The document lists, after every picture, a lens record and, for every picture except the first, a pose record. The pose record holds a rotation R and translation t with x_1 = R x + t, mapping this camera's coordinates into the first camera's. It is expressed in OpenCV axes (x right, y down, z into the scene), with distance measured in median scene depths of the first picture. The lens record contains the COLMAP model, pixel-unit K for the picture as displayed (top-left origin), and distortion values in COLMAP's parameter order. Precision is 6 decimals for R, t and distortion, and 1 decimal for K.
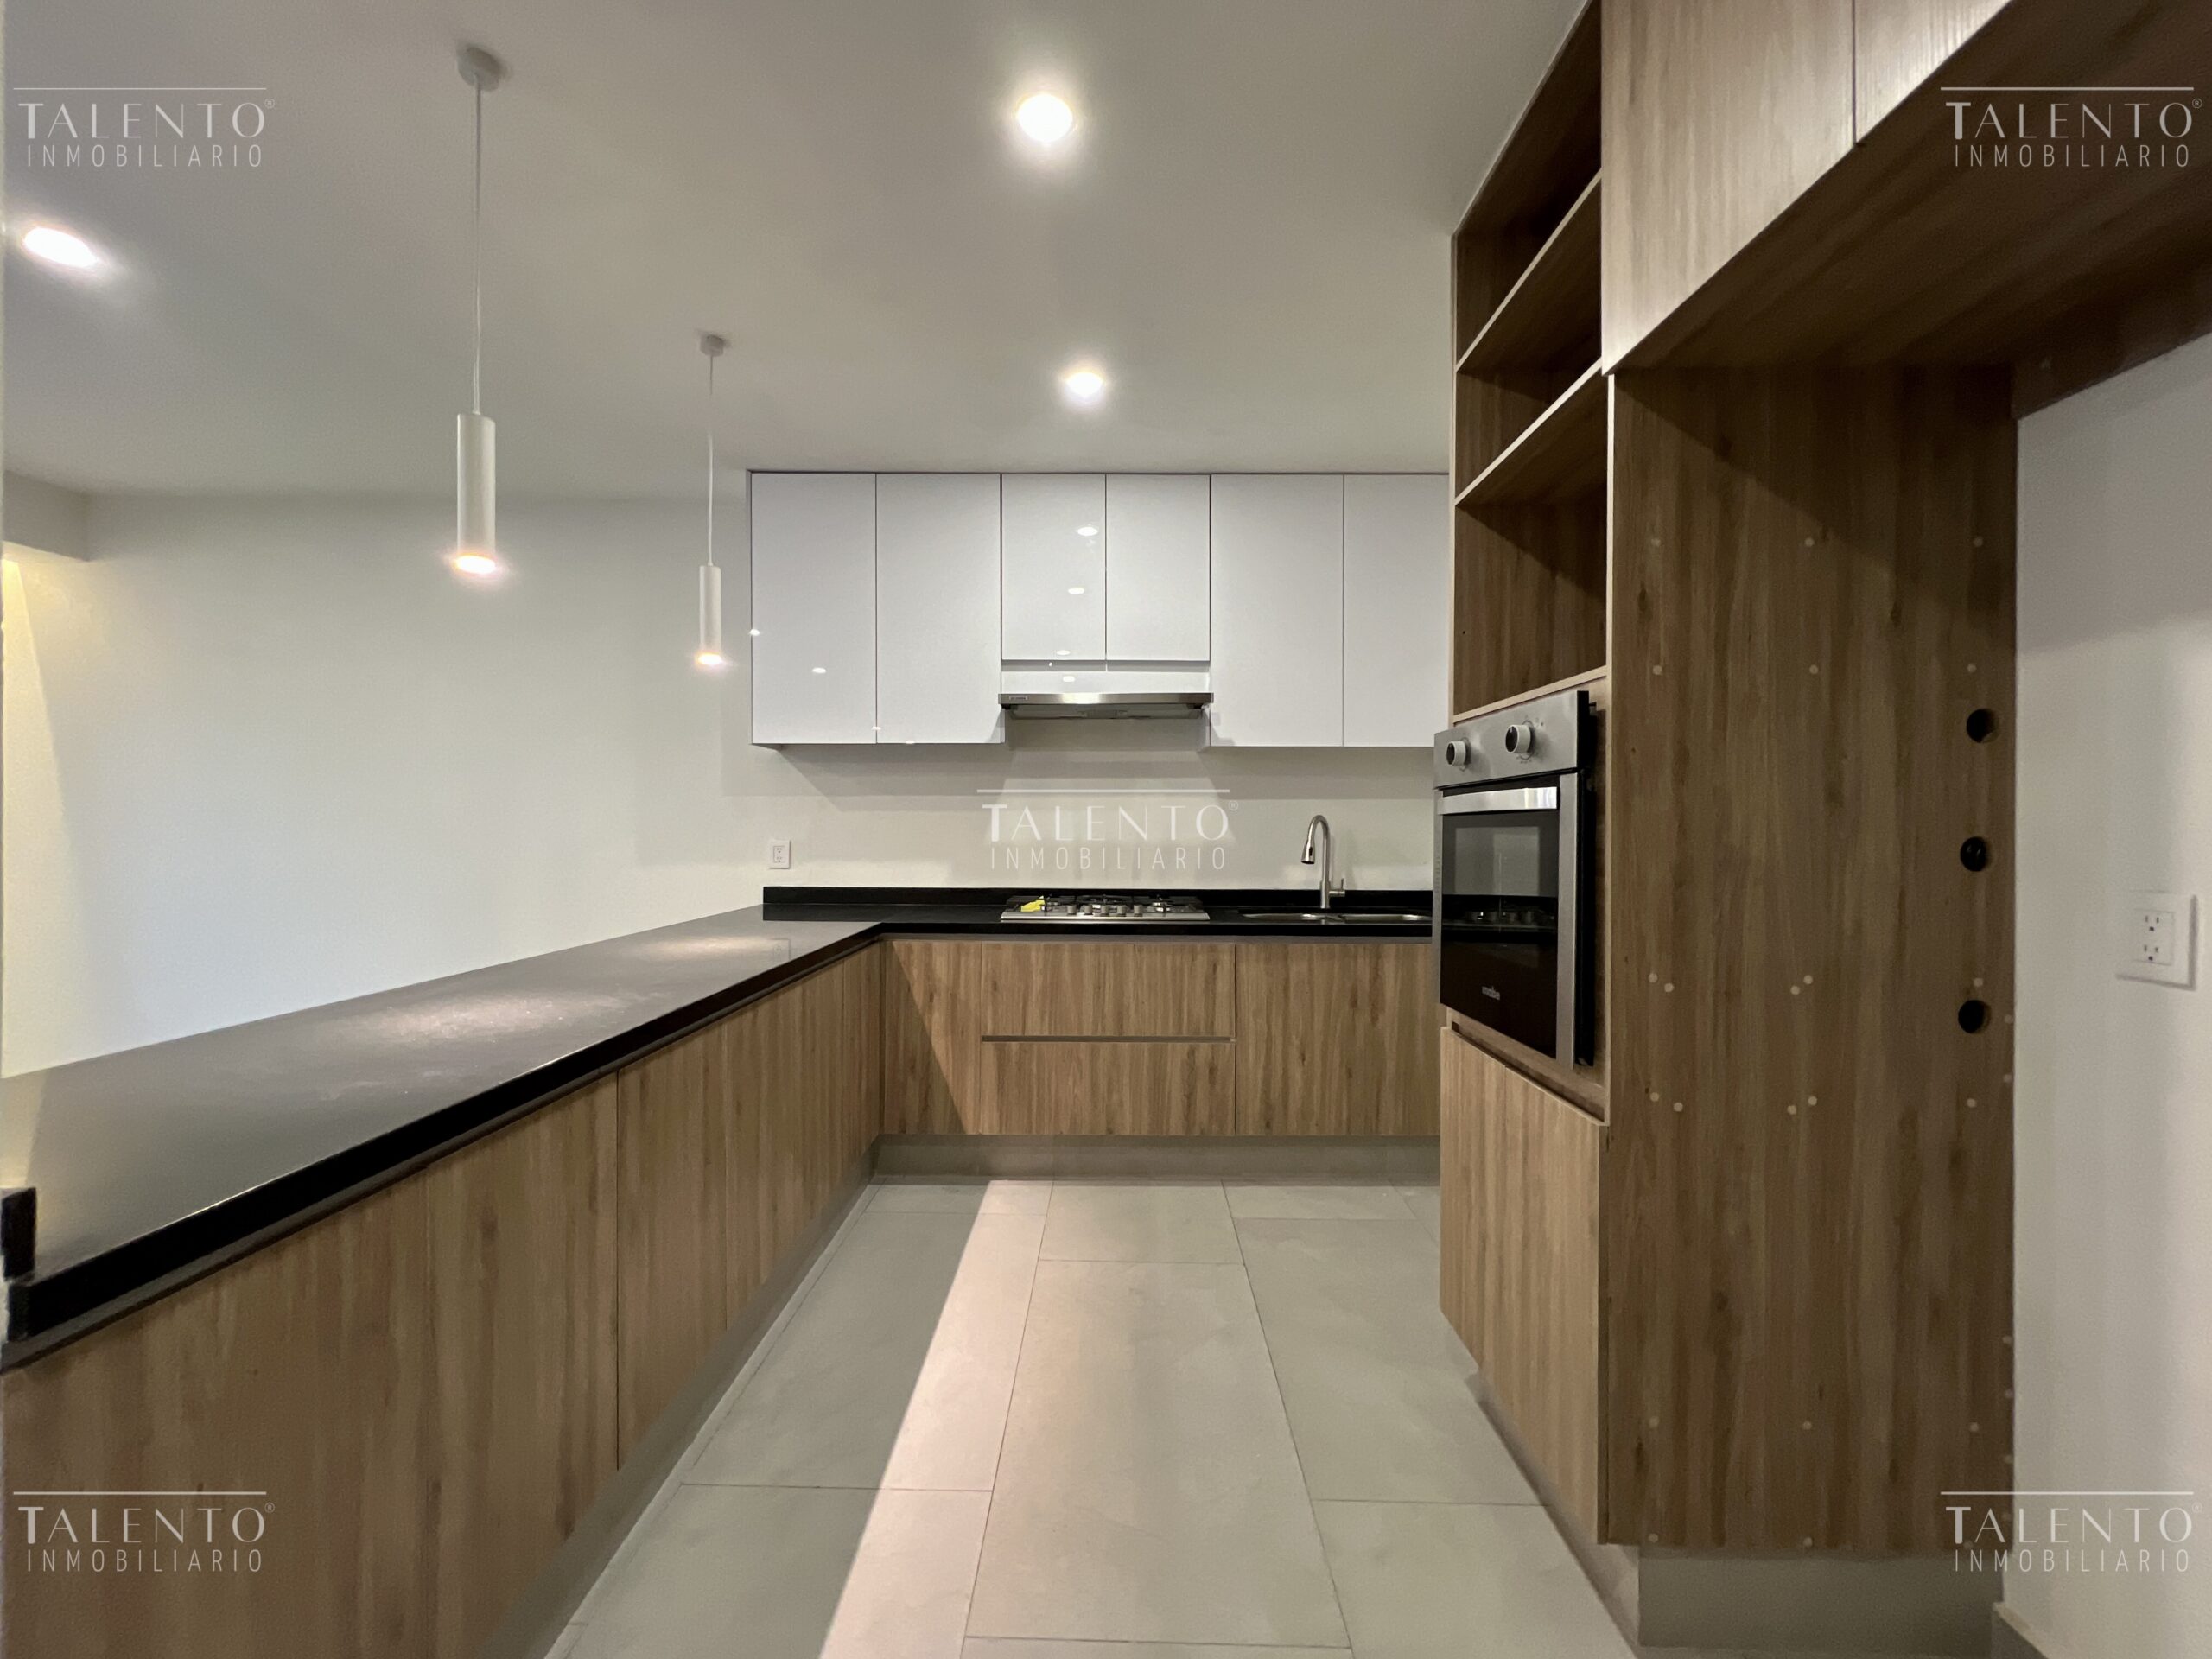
lens RADIAL K [[877.8, 0, 1106.0], [0, 877.8, 829.5], [0, 0, 1]] dist [-0.030061, -0.000041]
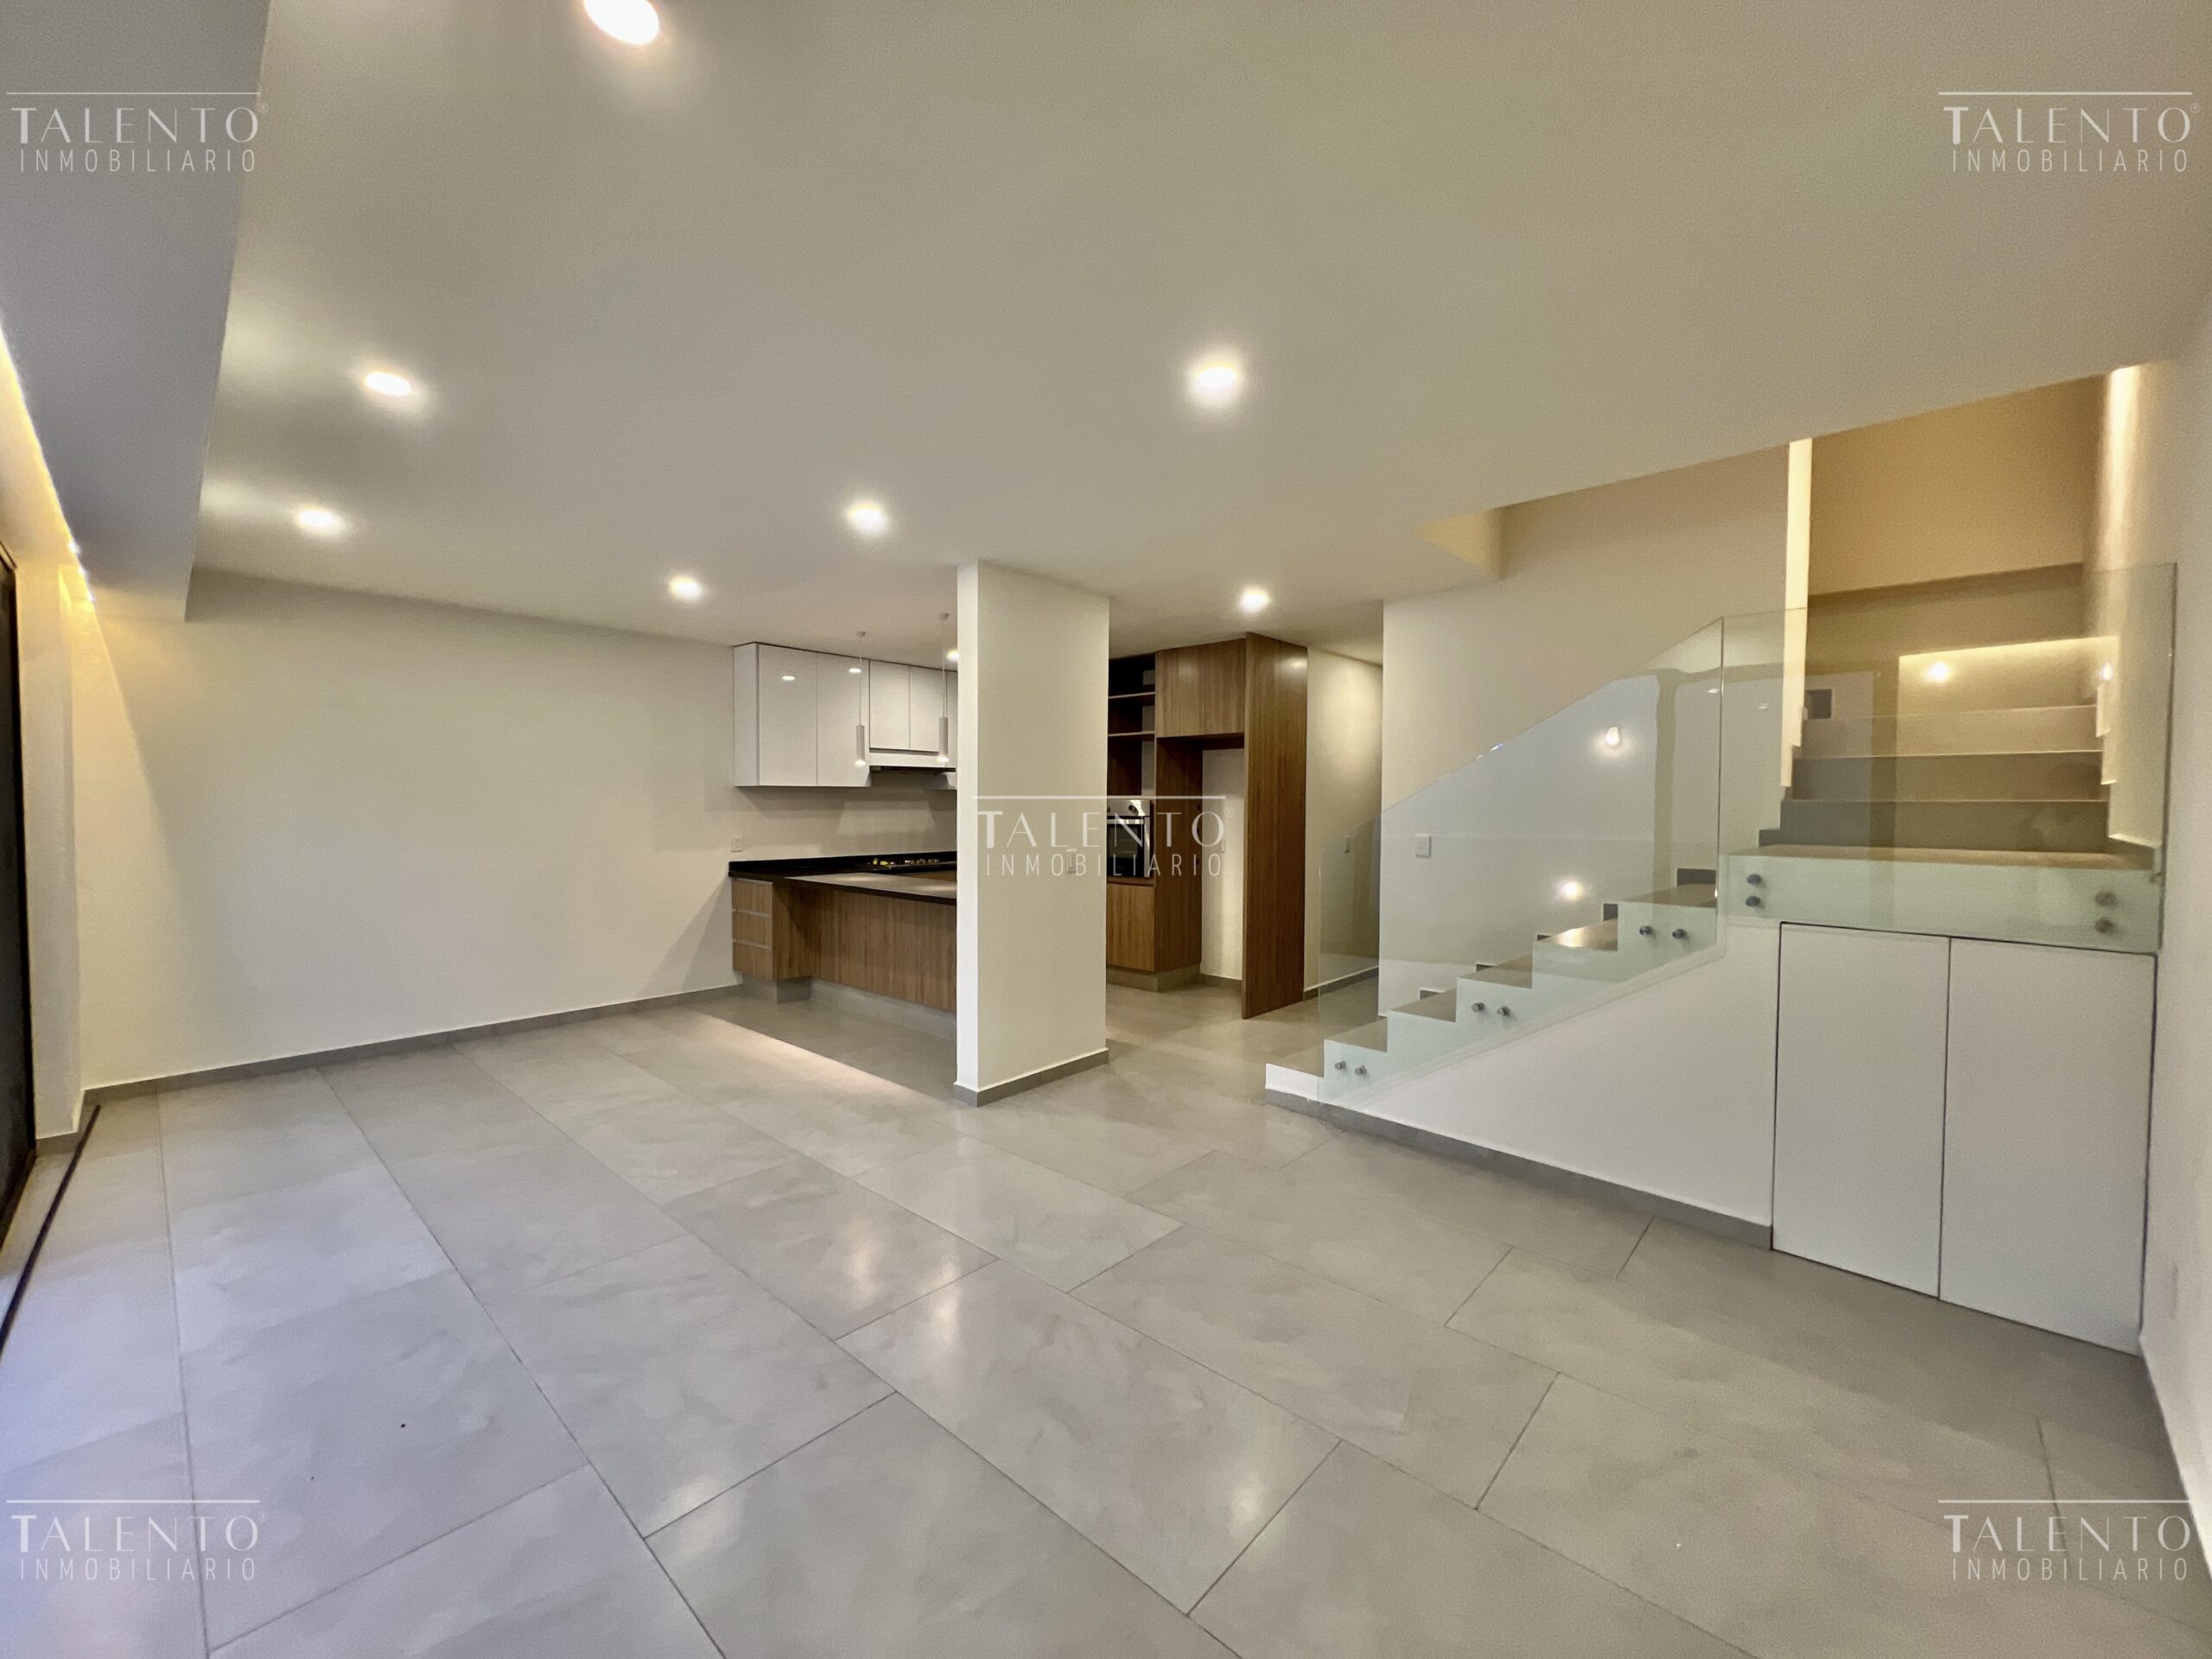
lens RADIAL K [[885.7, 0, 1100.6], [0, 885.7, 827.5], [0, 0, 1]] dist [-0.003077, -0.000214]
pose [[0.660642, -0.021324, 0.750399, -1.357796], [0.002056, 0.999644, 0.026596, -0.056374], [-0.750699, -0.016028, 0.660450, -0.844222]]
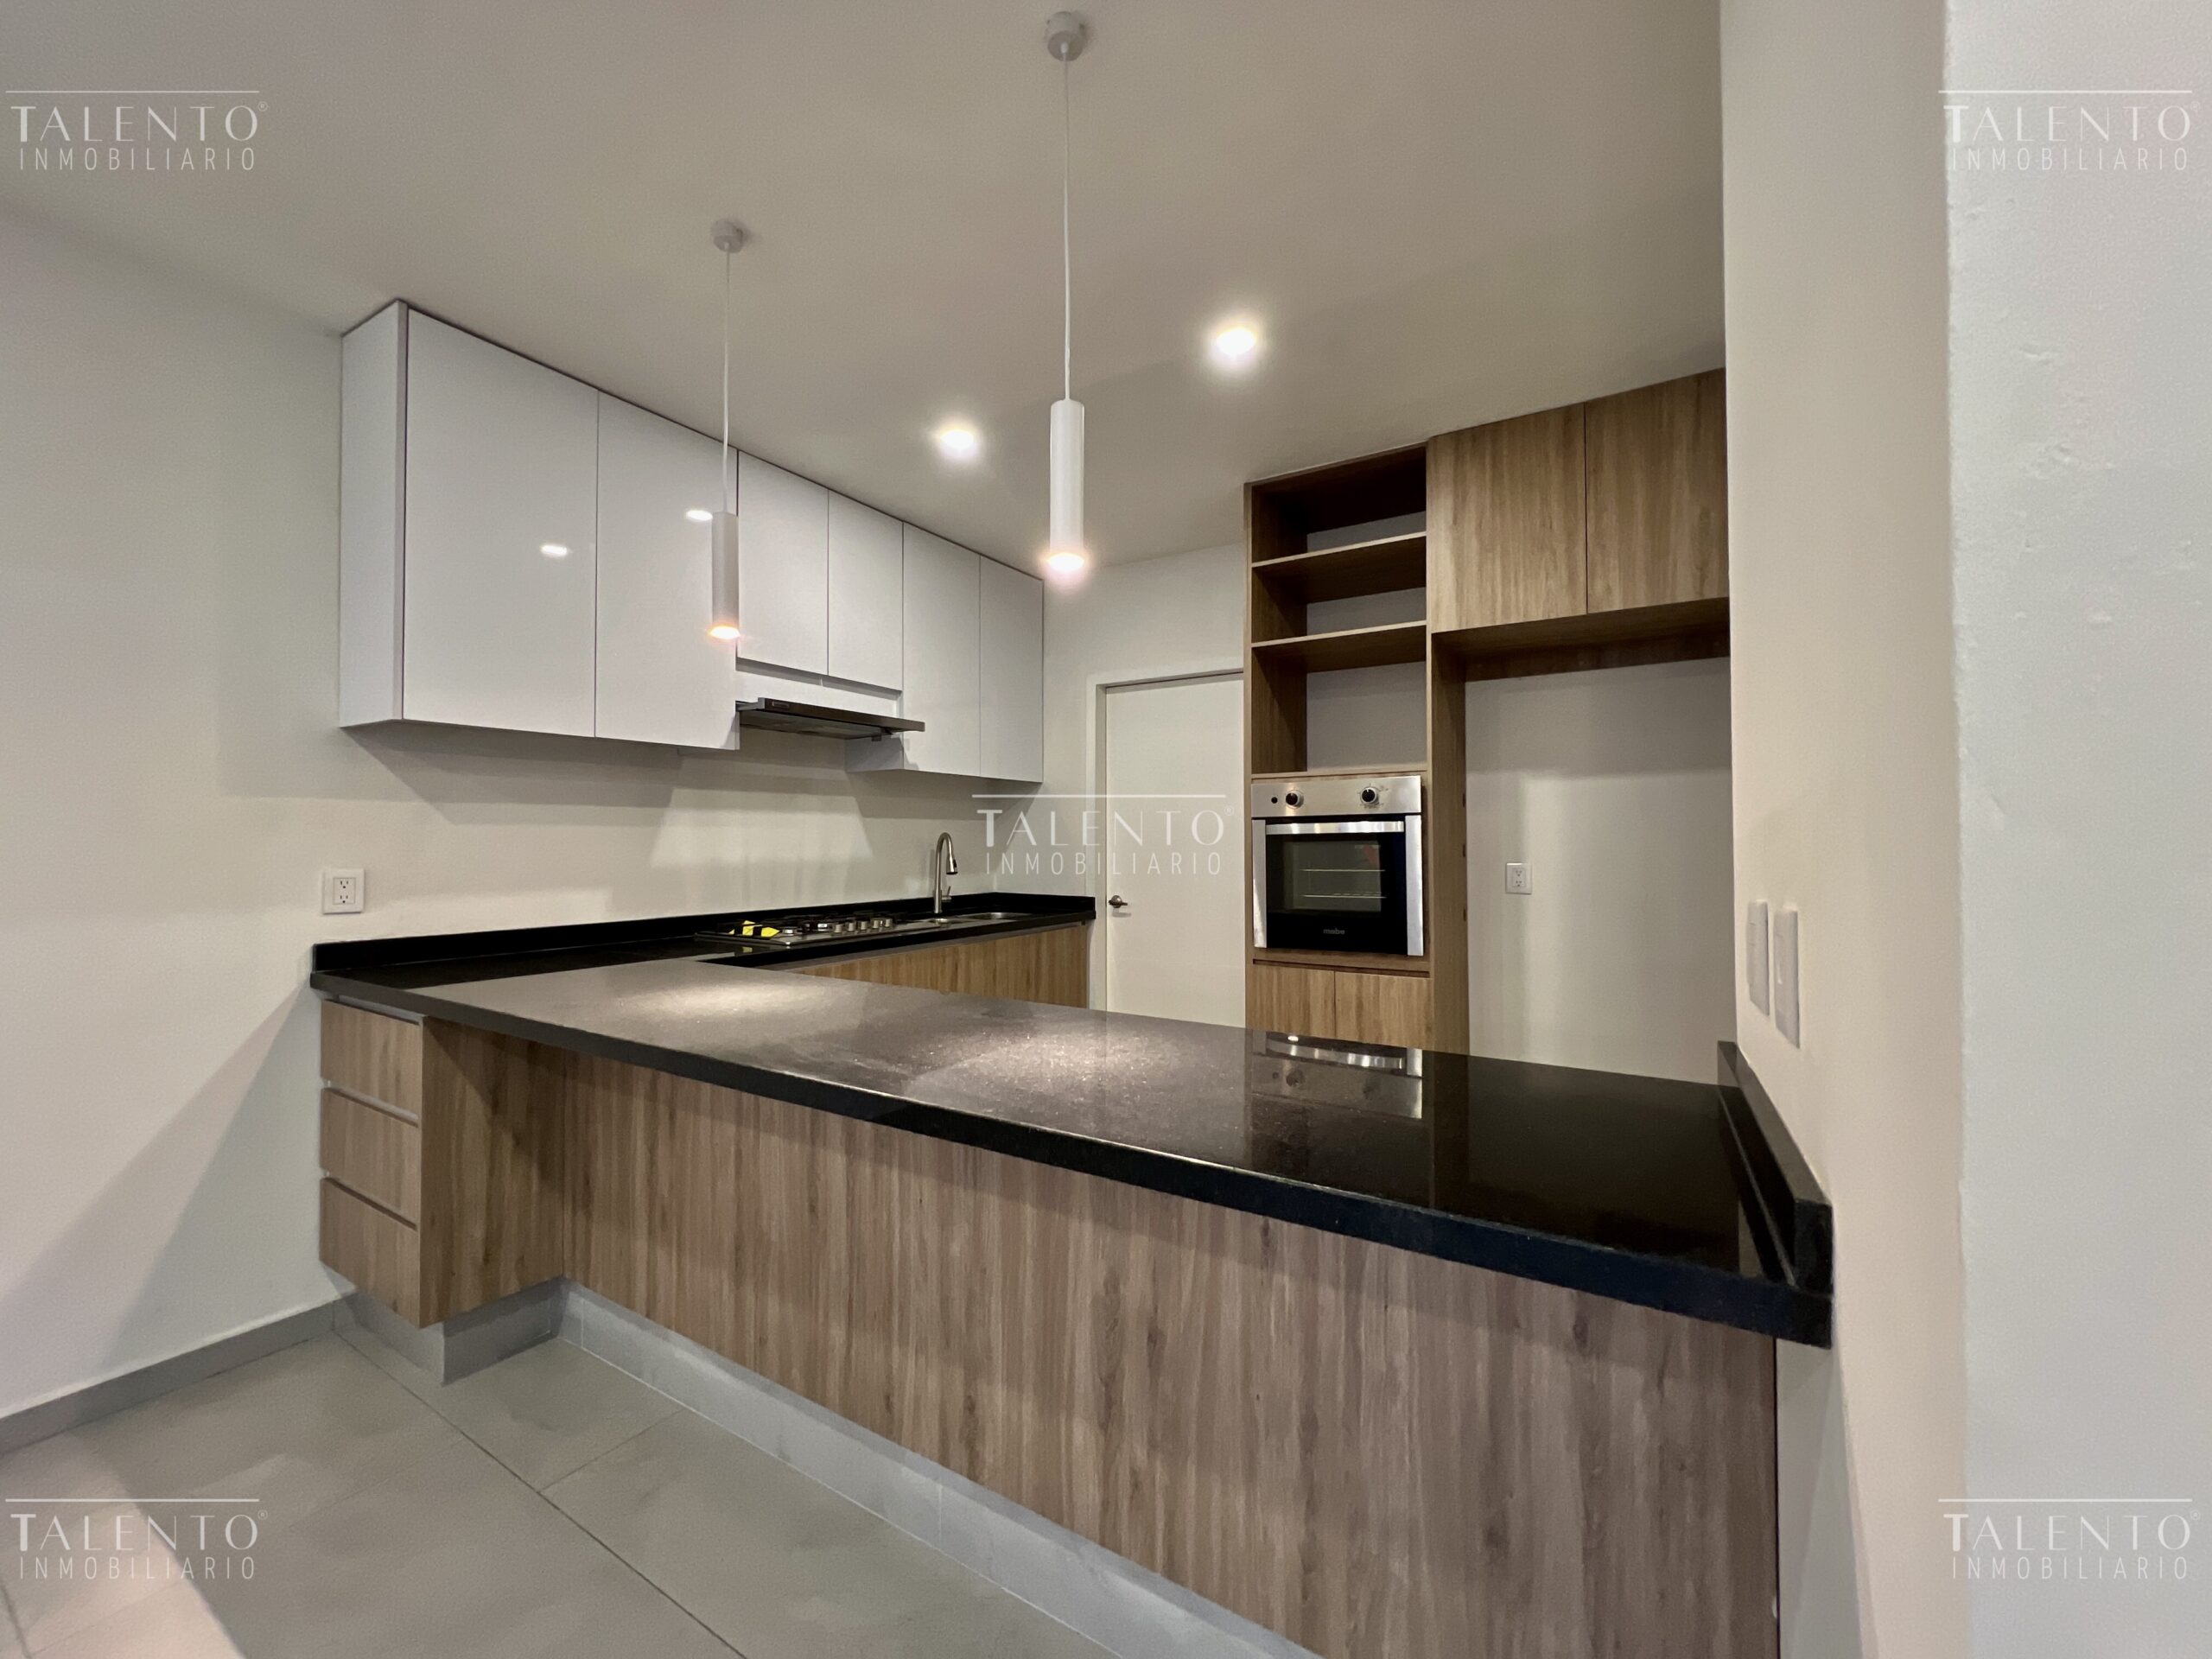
lens RADIAL K [[885.7, 0, 1100.6], [0, 885.7, 827.5], [0, 0, 1]] dist [-0.003077, -0.000214]
pose [[0.525907, 0.008750, 0.850497, -0.683057], [0.007780, 0.999856, -0.015097, -0.003956], [-0.850506, 0.014556, 0.525764, 0.209953]]
